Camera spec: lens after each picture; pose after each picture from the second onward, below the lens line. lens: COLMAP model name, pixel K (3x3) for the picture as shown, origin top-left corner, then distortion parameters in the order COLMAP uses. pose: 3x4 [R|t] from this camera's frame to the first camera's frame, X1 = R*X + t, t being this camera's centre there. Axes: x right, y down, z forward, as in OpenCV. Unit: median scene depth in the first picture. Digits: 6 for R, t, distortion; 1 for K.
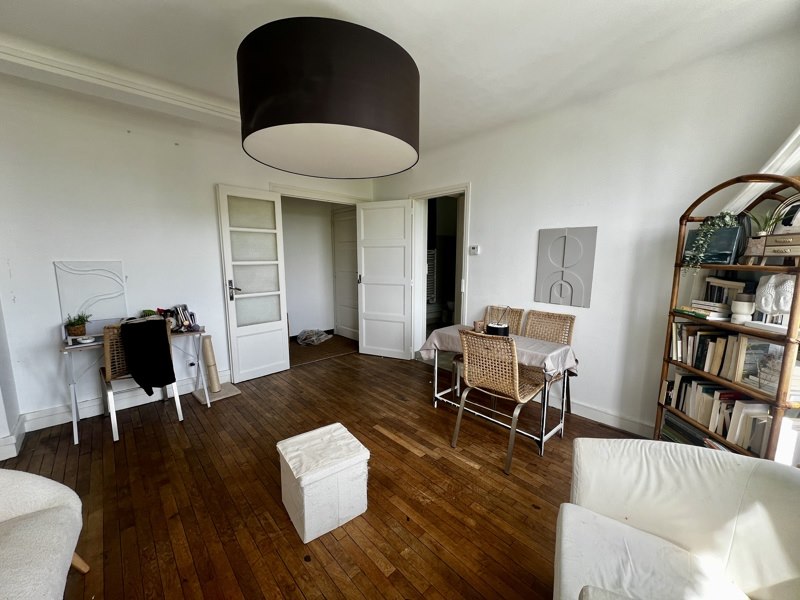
lens RADIAL K [[317.9, 0, 400.0], [0, 317.9, 300.0], [0, 0, 1]] dist [0.000290, 0.000013]
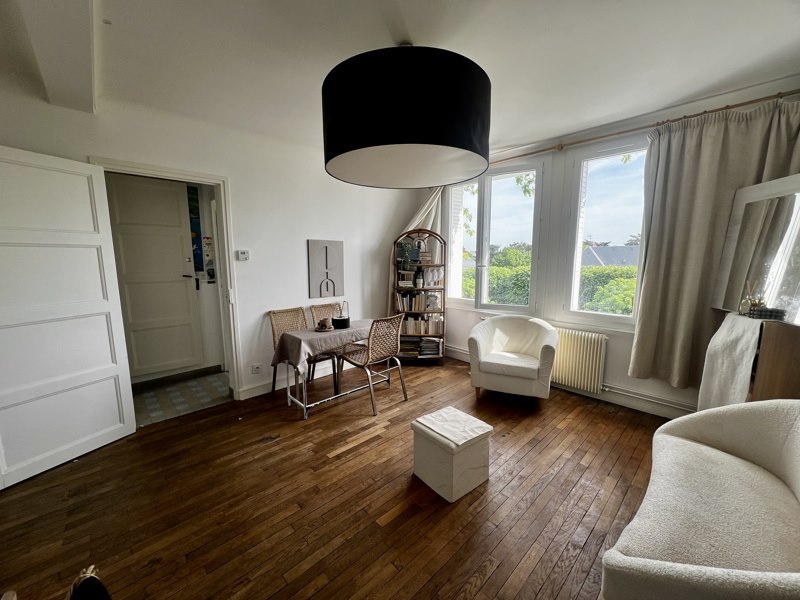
lens RADIAL K [[317.9, 0, 400.0], [0, 317.9, 300.0], [0, 0, 1]] dist [0.000290, 0.000013]
pose [[-0.013134, -0.131793, 0.991190, -0.812157], [0.136472, 0.981763, 0.132348, -0.106290], [-0.990557, 0.137008, 0.005092, 0.672931]]
